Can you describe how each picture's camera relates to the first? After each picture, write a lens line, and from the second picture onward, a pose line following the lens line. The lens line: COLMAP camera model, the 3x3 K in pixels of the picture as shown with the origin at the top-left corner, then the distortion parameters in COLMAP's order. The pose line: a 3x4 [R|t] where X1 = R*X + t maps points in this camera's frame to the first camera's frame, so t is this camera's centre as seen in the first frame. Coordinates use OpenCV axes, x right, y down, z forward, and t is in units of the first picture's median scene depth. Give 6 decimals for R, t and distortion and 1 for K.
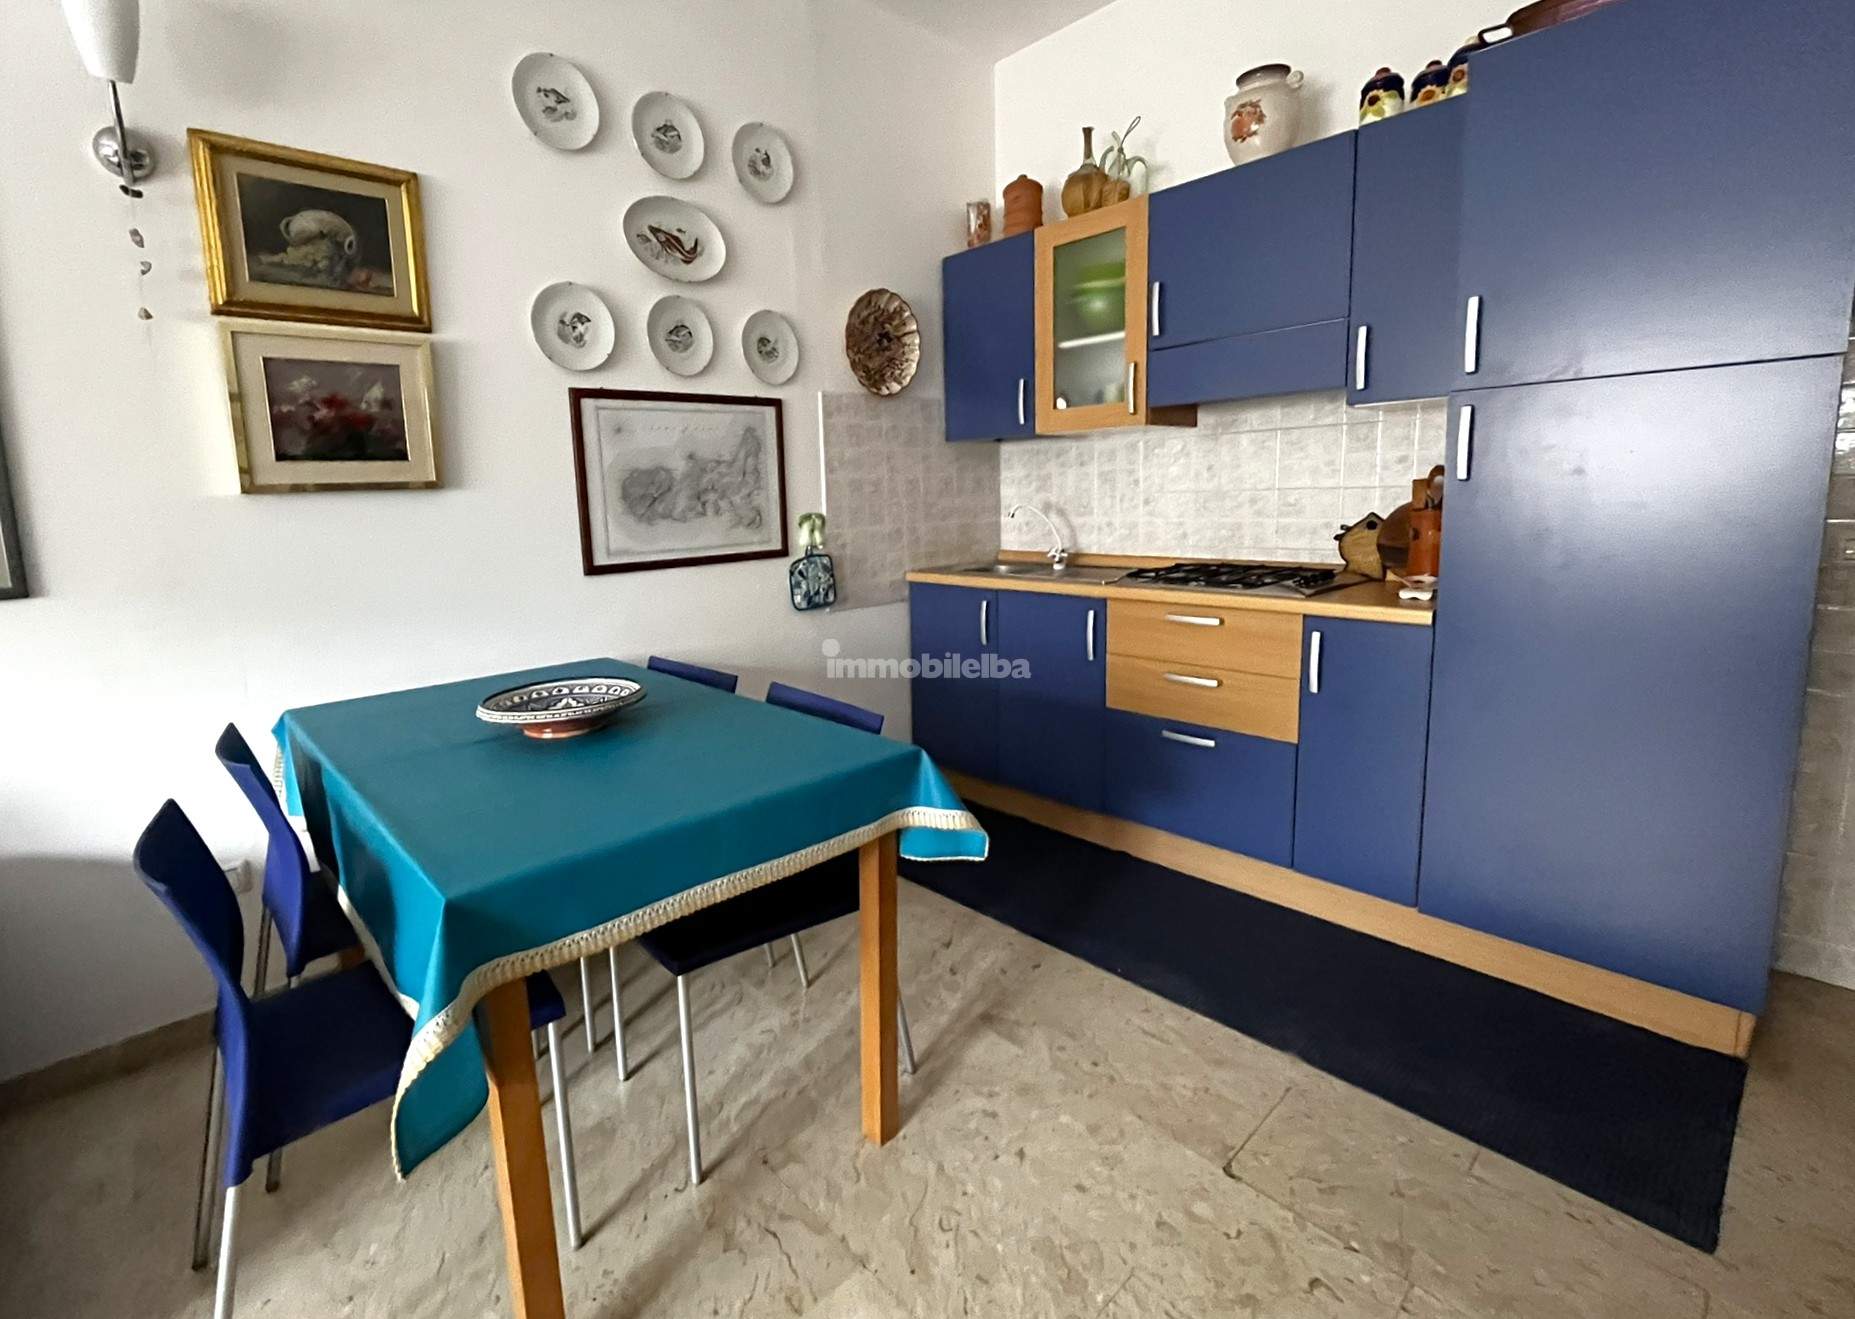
lens RADIAL K [[833.6, 0, 874.7], [0, 833.6, 603.6], [0, 0, 1]] dist [-0.000812, 0.000031]
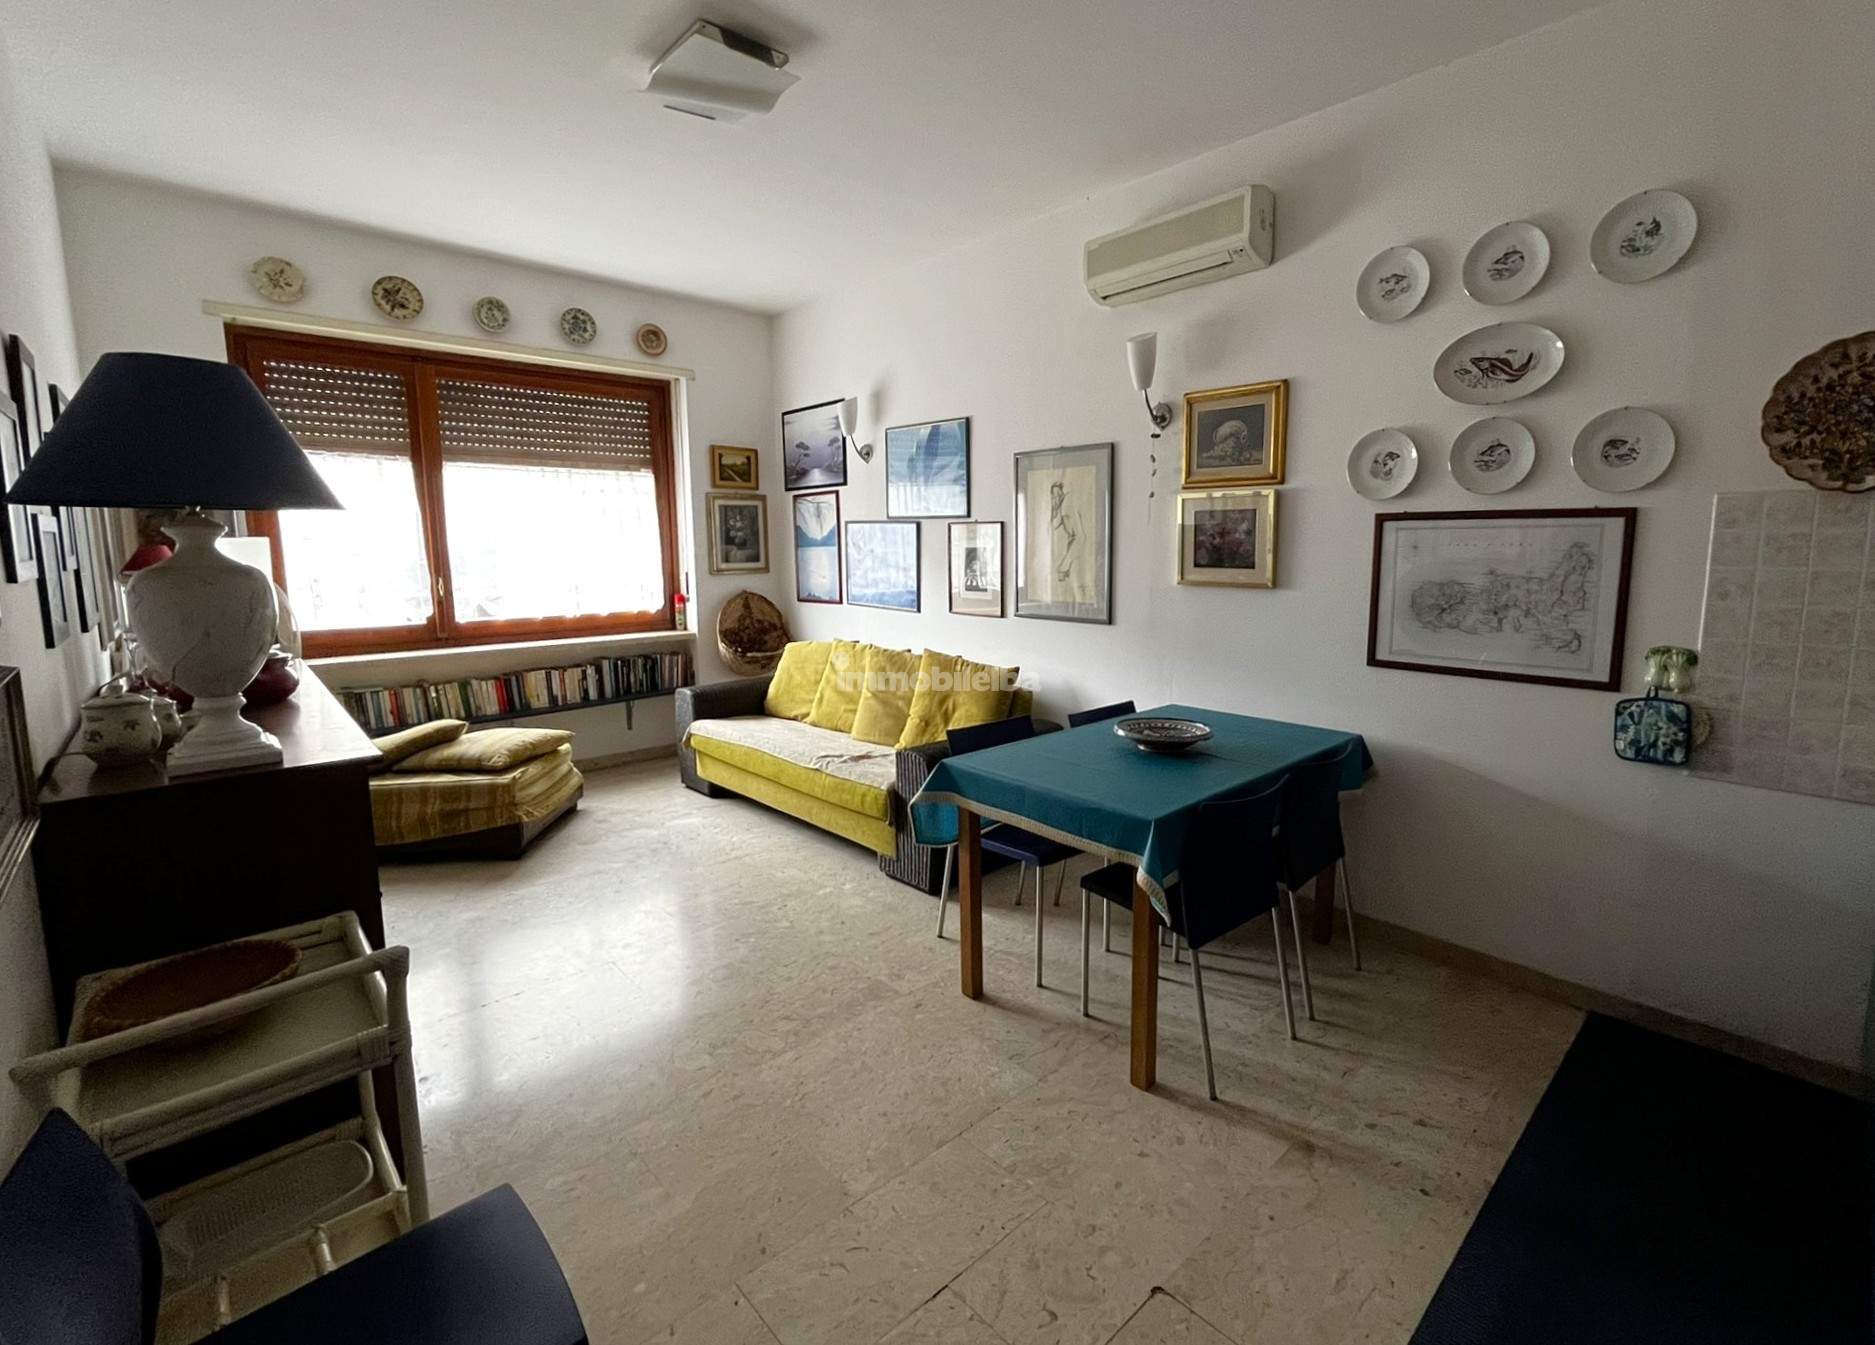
lens RADIAL K [[821.3, 0, 985.3], [0, 821.3, 652.7], [0, 0, 1]] dist [-0.000415, -0.000145]
pose [[0.049147, 0.165916, -0.984914, 0.778591], [-0.139635, 0.977563, 0.157710, -0.158098], [0.988983, 0.129777, 0.071212, 0.346636]]
